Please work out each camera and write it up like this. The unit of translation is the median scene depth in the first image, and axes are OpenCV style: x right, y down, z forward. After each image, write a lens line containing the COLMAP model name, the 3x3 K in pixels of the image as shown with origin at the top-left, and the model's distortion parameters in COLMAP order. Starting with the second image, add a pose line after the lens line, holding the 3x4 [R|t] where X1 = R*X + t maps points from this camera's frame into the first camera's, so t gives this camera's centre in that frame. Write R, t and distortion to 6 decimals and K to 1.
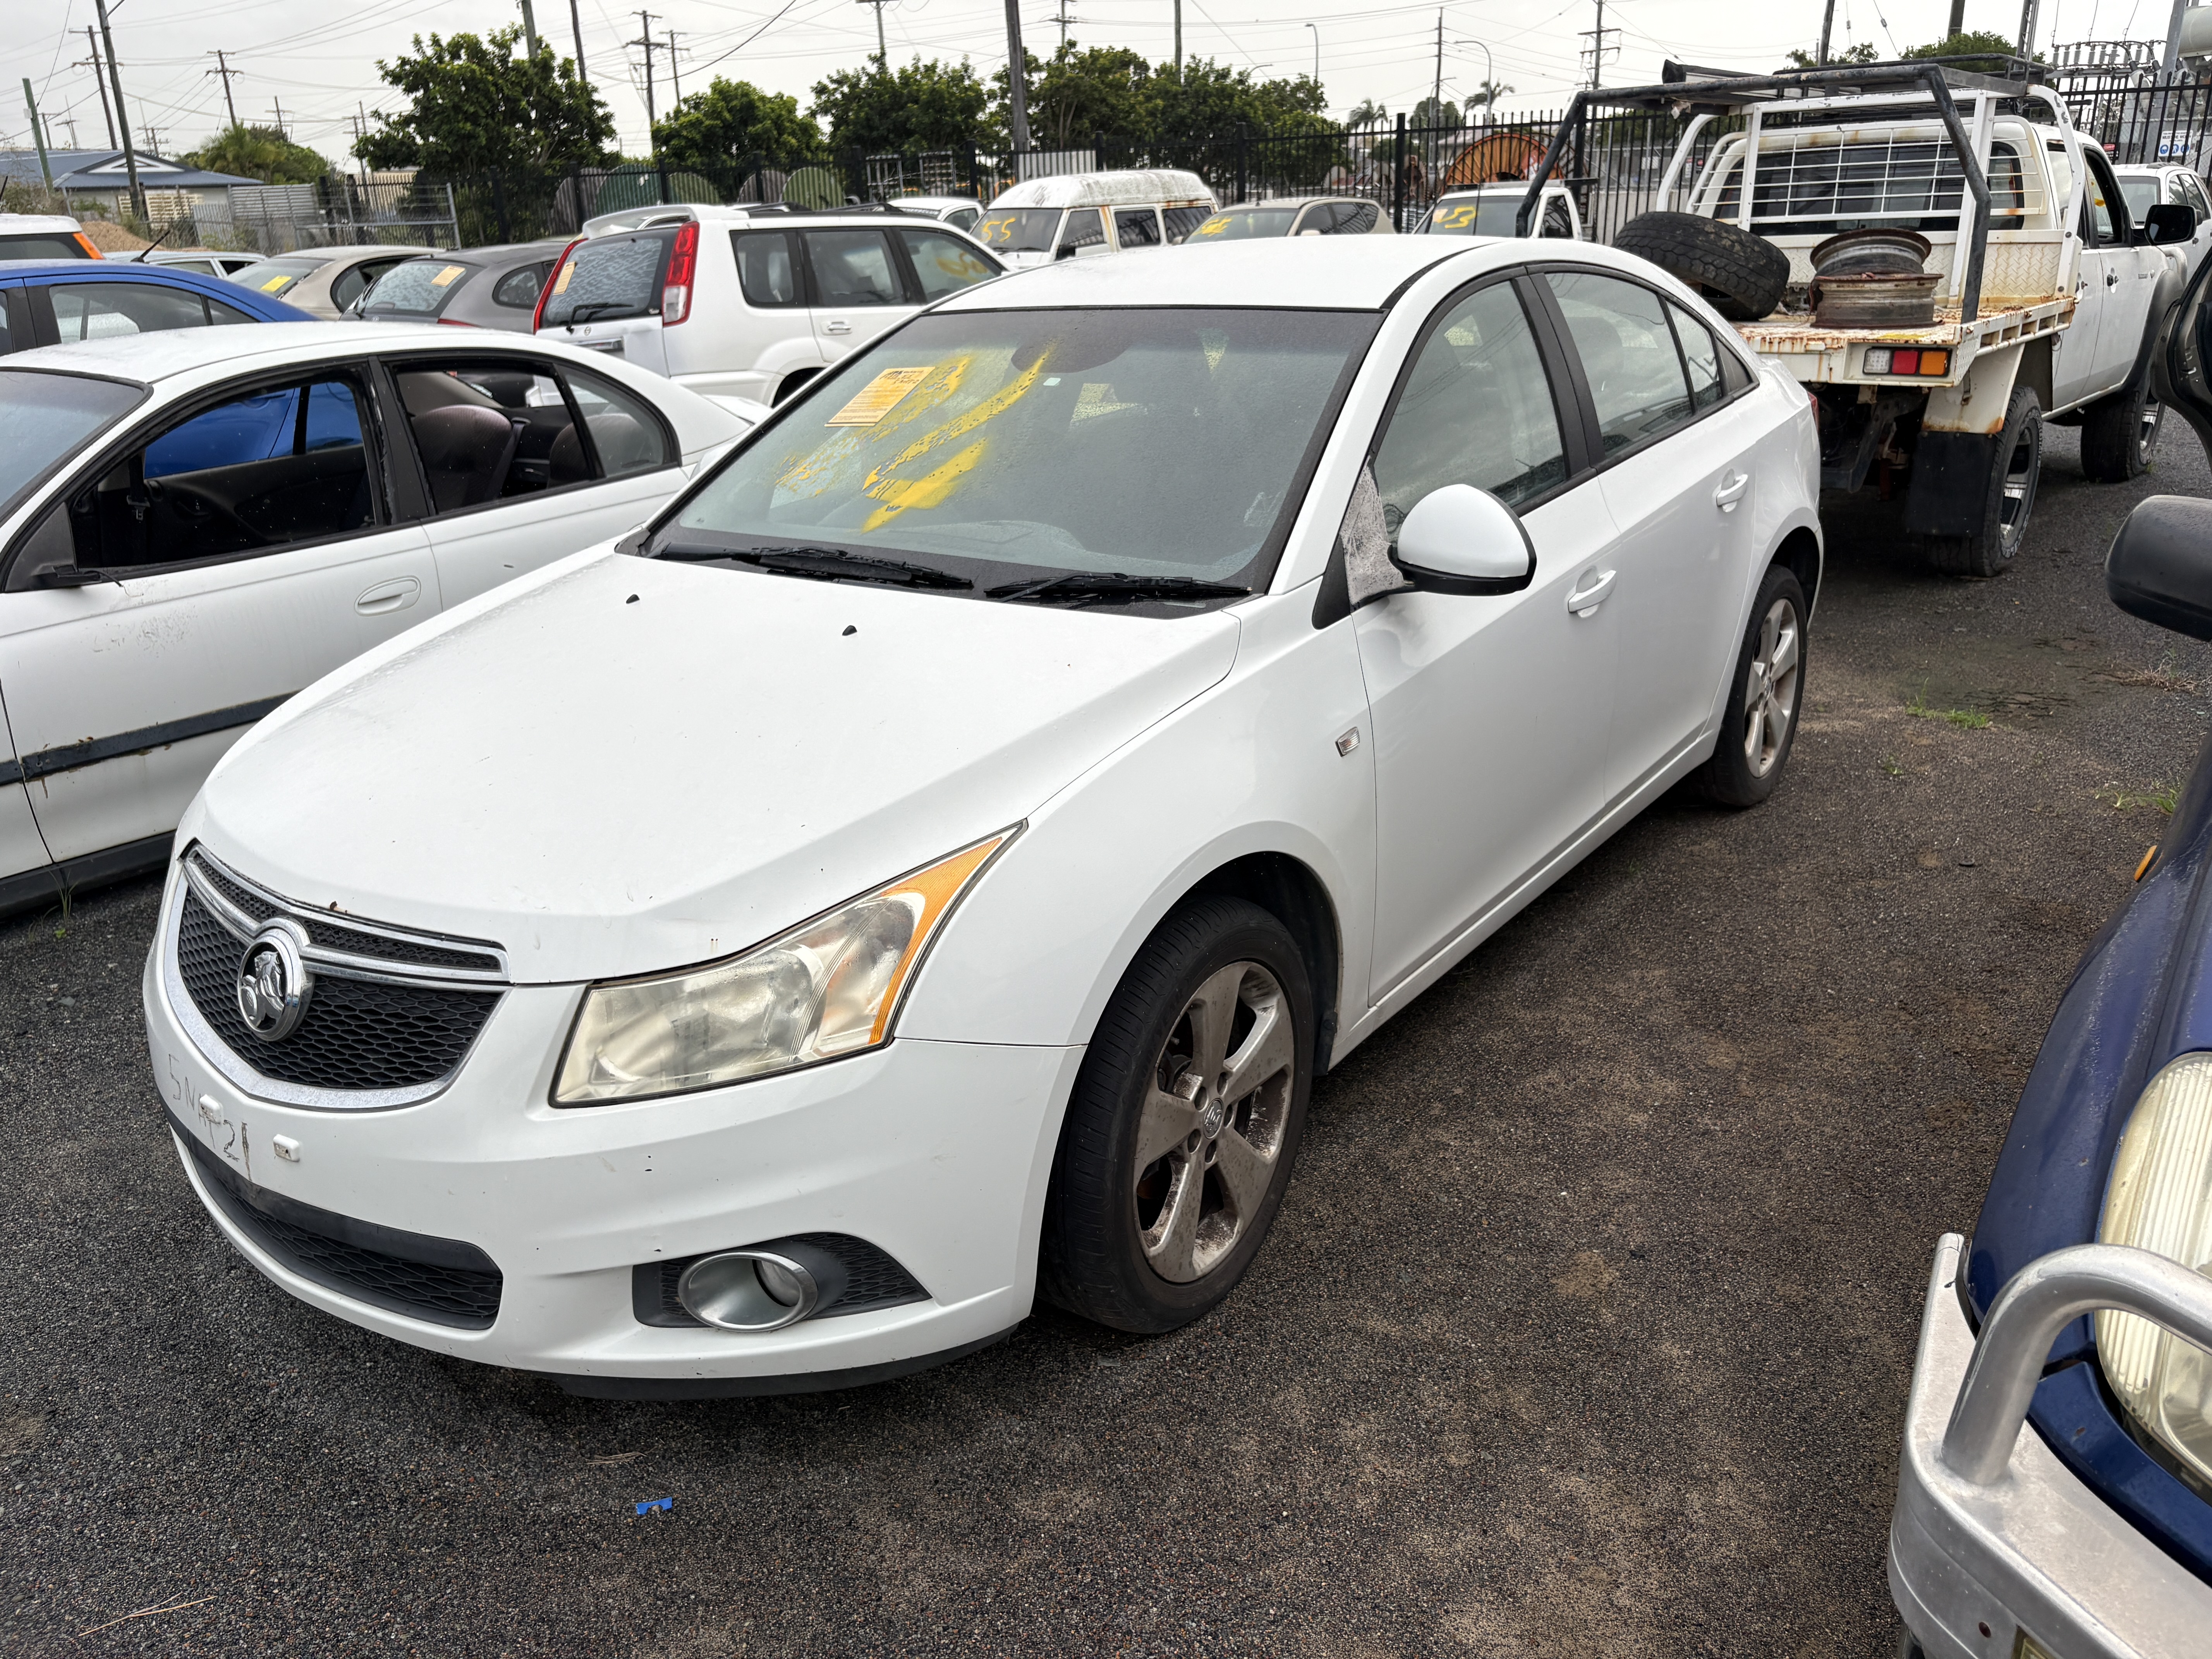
lens RADIAL K [[1708.1, 0, 1095.0], [0, 1708.1, 819.1], [0, 0, 1]] dist [0.044119, -0.045890]
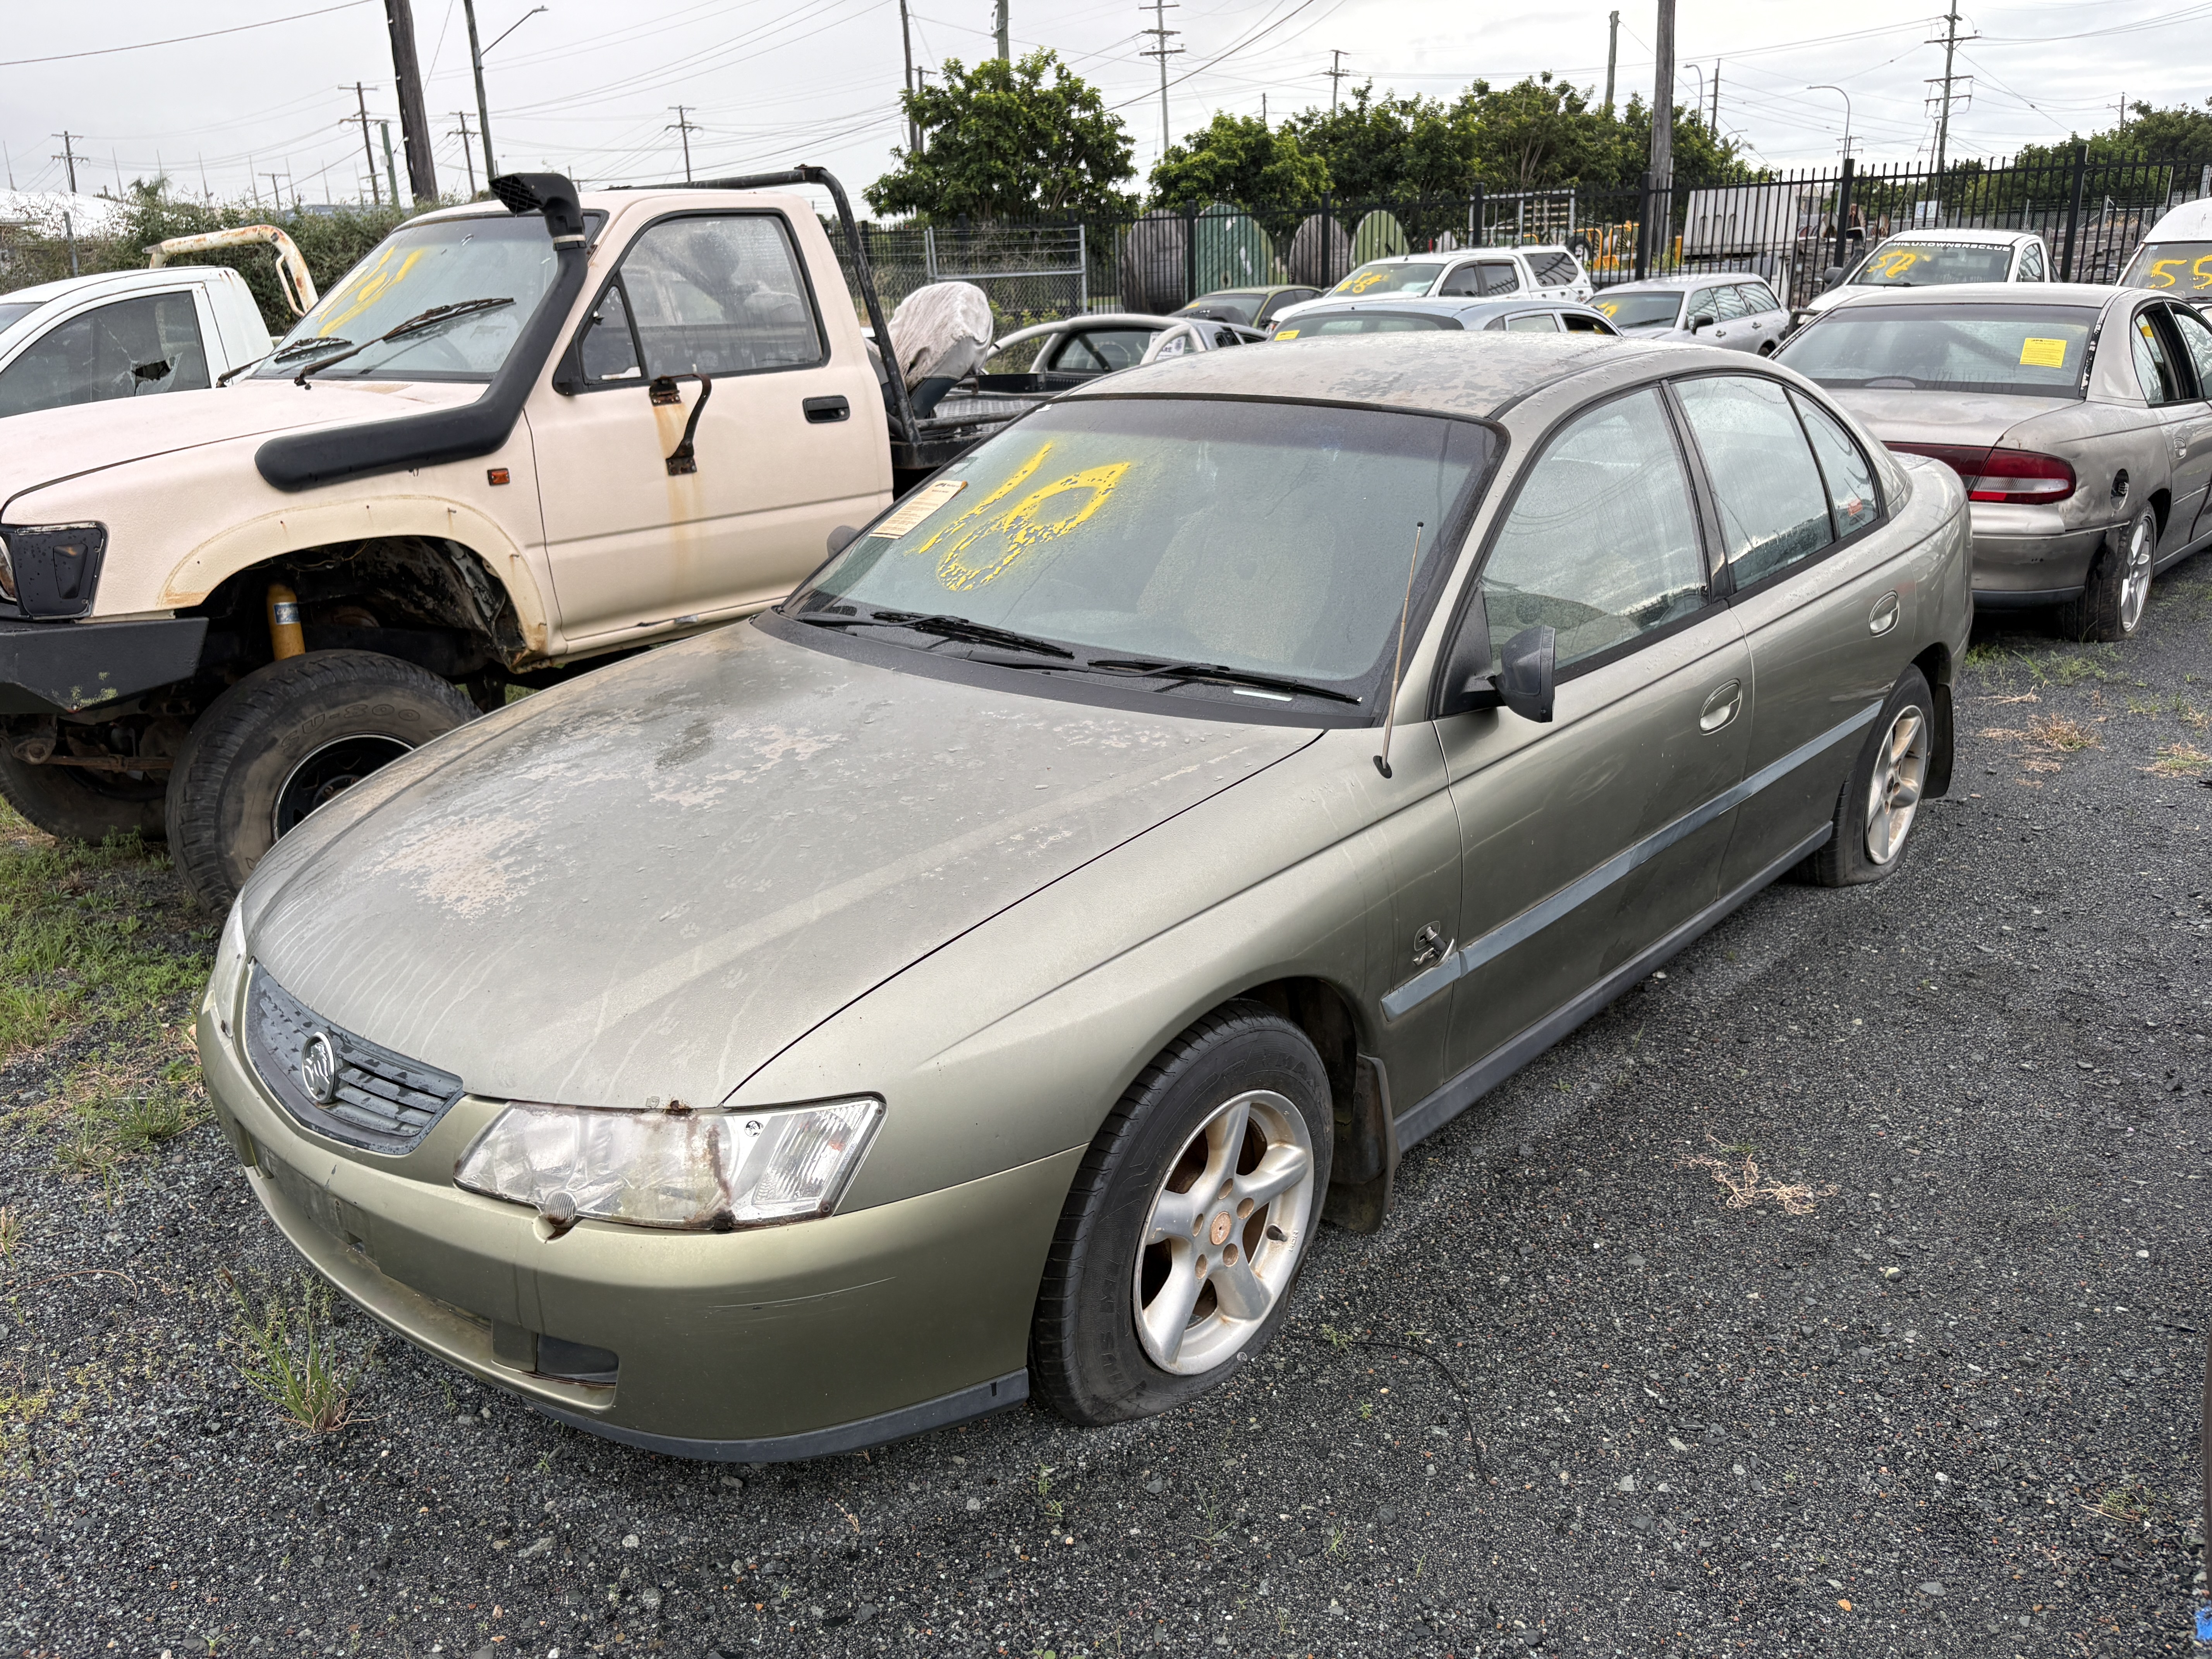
lens RADIAL K [[1708.1, 0, 1090.8], [0, 1708.1, 823.2], [0, 0, 1]] dist [0.044119, -0.045890]
pose [[0.996955, 0.026293, -0.073407, -0.212690], [-0.028518, 0.999160, -0.029426, -0.043097], [0.072572, 0.031430, 0.996868, 0.137907]]
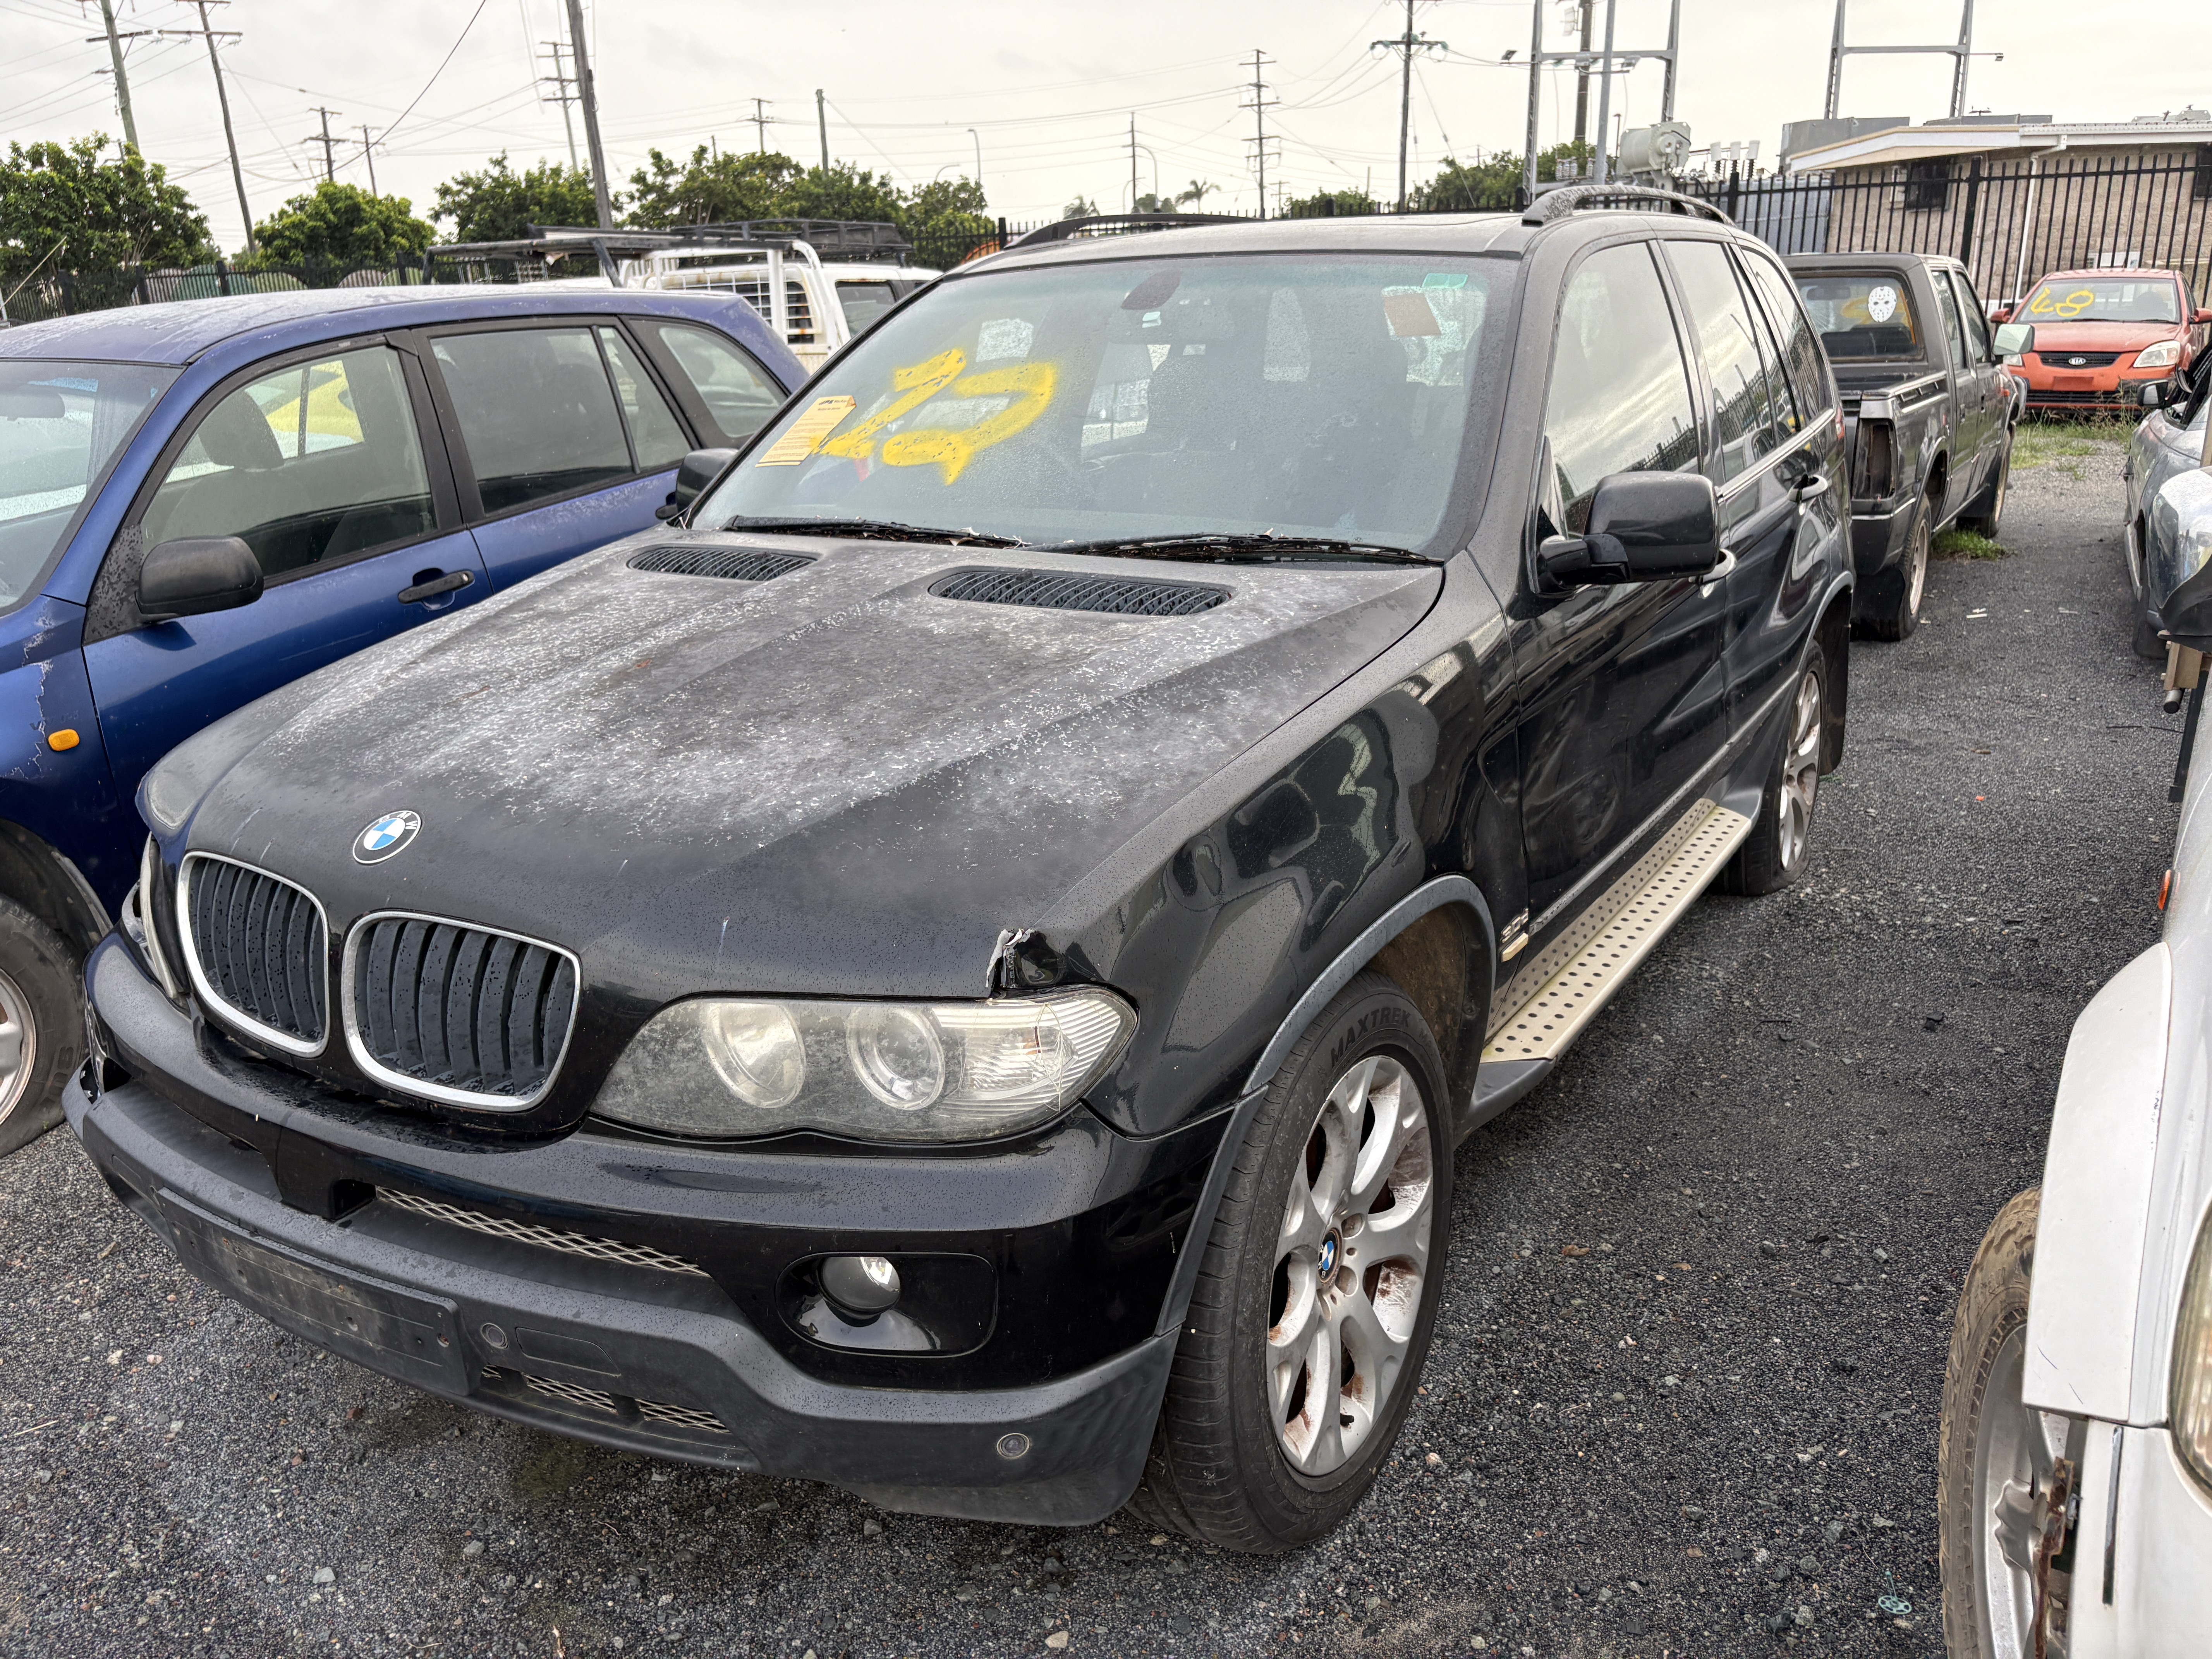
lens RADIAL K [[1708.1, 0, 1101.3], [0, 1708.1, 822.8], [0, 0, 1]] dist [0.044119, -0.045890]
pose [[0.990521, -0.045635, 0.129560, 0.089236], [0.051438, 0.997801, -0.041800, 0.017574], [-0.127368, 0.048068, 0.990690, -0.059176]]
